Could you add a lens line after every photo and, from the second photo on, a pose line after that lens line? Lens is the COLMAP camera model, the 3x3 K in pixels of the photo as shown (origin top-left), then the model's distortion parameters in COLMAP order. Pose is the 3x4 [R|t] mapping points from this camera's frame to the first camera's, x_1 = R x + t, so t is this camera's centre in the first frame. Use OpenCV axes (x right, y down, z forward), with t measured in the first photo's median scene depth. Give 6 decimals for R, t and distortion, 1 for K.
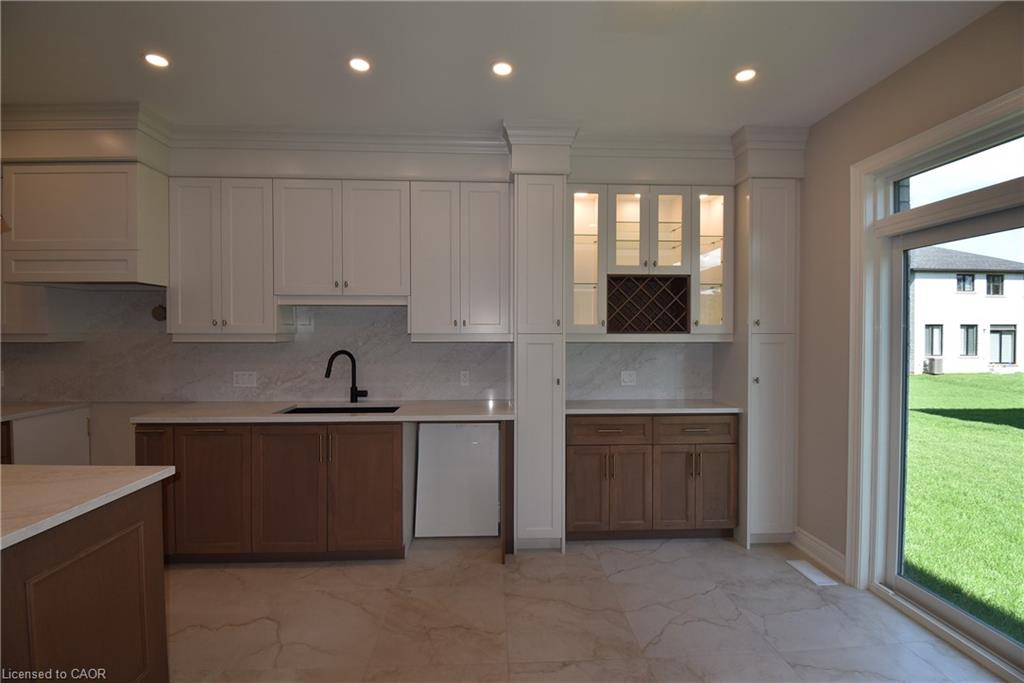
lens RADIAL K [[452.3, 0, 510.7], [0, 452.3, 337.6], [0, 0, 1]] dist [0.001507, -0.010287]
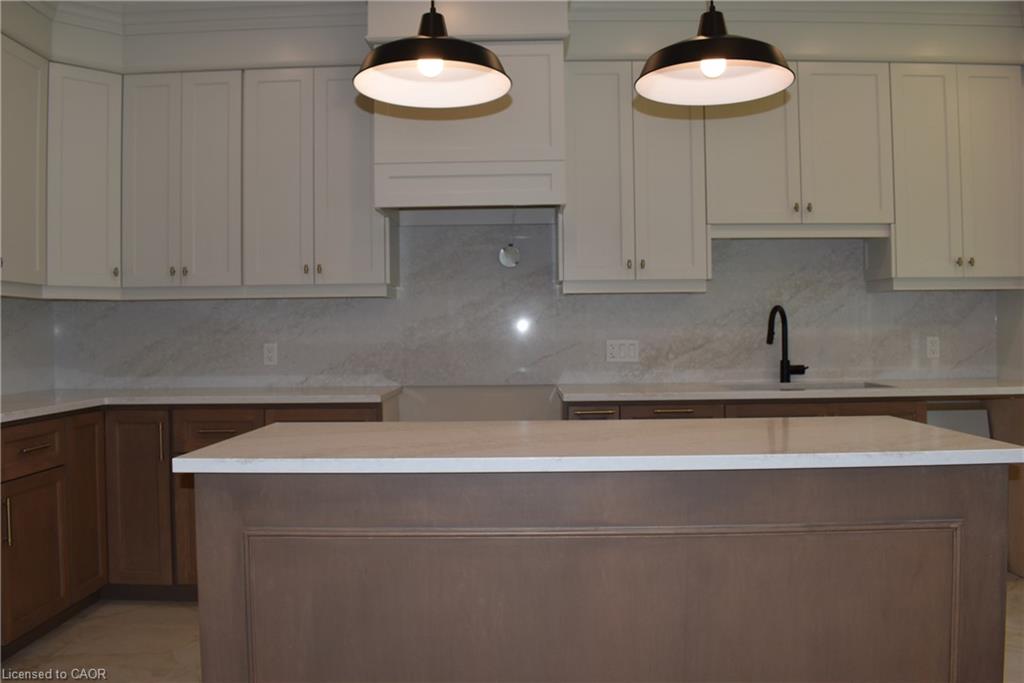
lens RADIAL K [[796.8, 0, 524.2], [0, 796.8, 336.6], [0, 0, 1]] dist [-0.101024, 0.013316]
pose [[0.998560, -0.012011, -0.052284, -0.725823], [0.012194, 0.999921, 0.003176, 0.069454], [0.052242, -0.003809, 0.998627, -0.224623]]
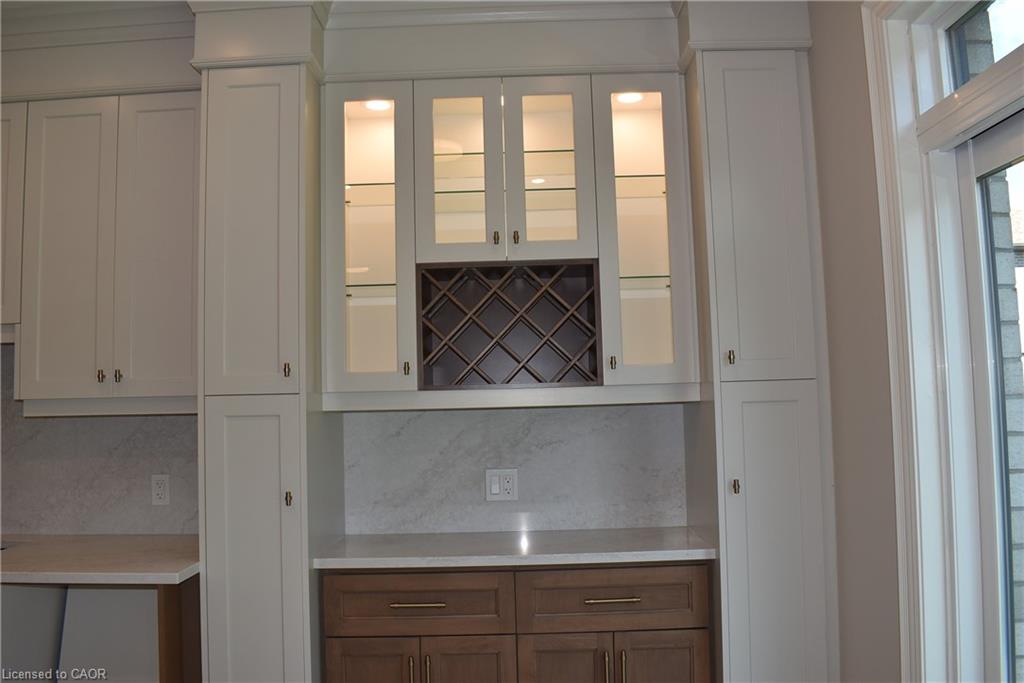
lens RADIAL K [[796.8, 0, 510.3], [0, 796.8, 333.8], [0, 0, 1]] dist [-0.101024, 0.013316]
pose [[0.997842, -0.031859, -0.057413, 0.360414], [0.027122, 0.996305, -0.081487, 0.001651], [0.059797, 0.079754, 0.995019, 0.195651]]
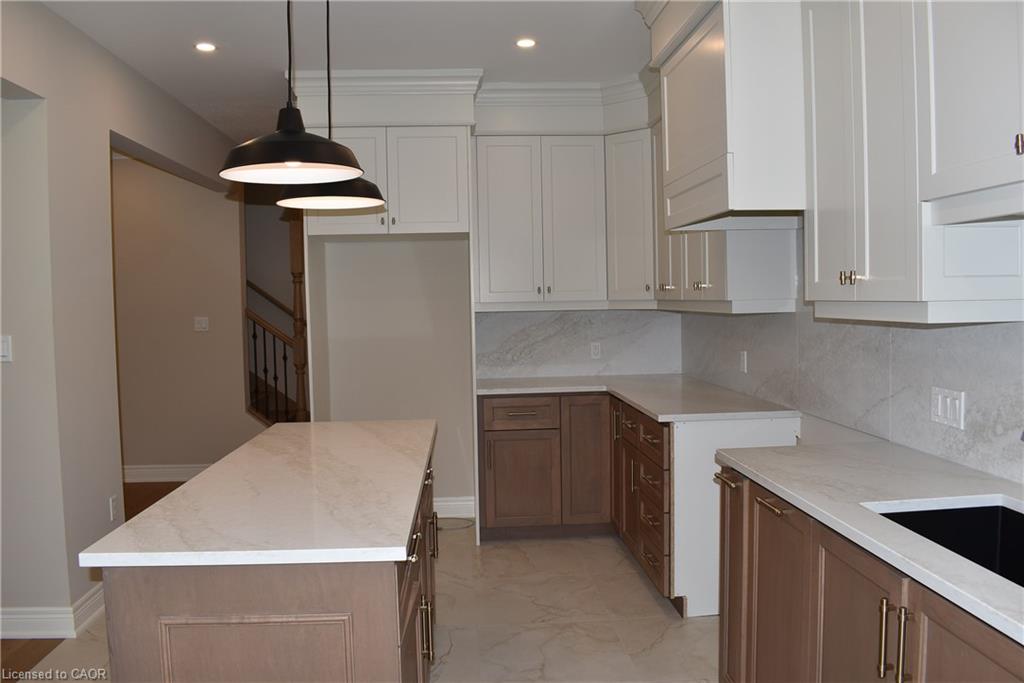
lens RADIAL K [[796.8, 0, 513.5], [0, 796.8, 336.8], [0, 0, 1]] dist [-0.101024, 0.013316]
pose [[0.023135, 0.046791, -0.998637, 0.130483], [0.011905, 0.998820, 0.047076, -0.014131], [0.999661, -0.012978, 0.022550, 0.623309]]
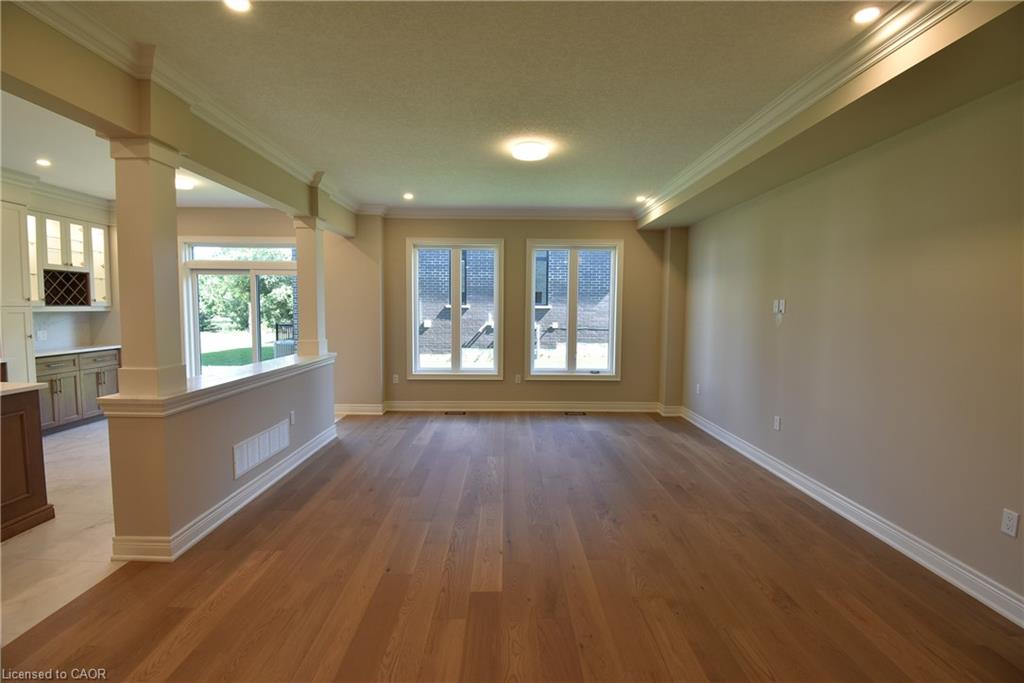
lens RADIAL K [[452.3, 0, 504.2], [0, 452.3, 336.3], [0, 0, 1]] dist [0.001507, -0.010287]
pose [[0.020095, -0.063669, 0.997769, -1.356284], [0.002910, 0.997970, 0.063623, 0.001169], [-0.999794, 0.001625, 0.020240, -0.660347]]
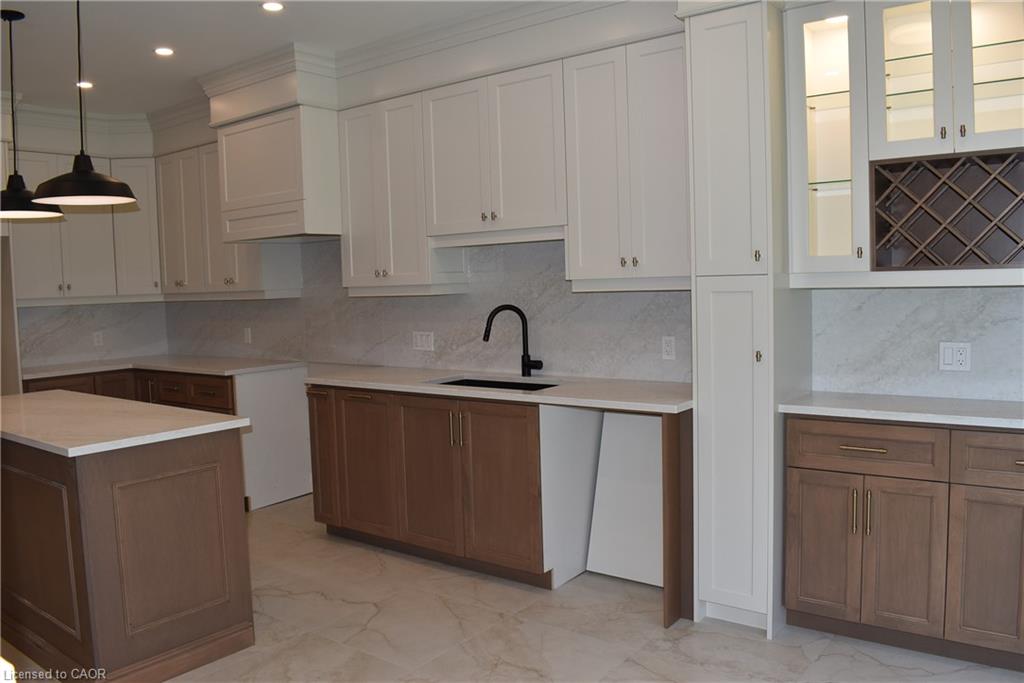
lens RADIAL K [[796.8, 0, 510.6], [0, 796.8, 337.6], [0, 0, 1]] dist [-0.101024, 0.013316]
pose [[0.764636, 0.020121, -0.644149, 0.492036], [0.026940, 0.997641, 0.063141, -0.000577], [0.643899, -0.065633, 0.762290, 0.009561]]
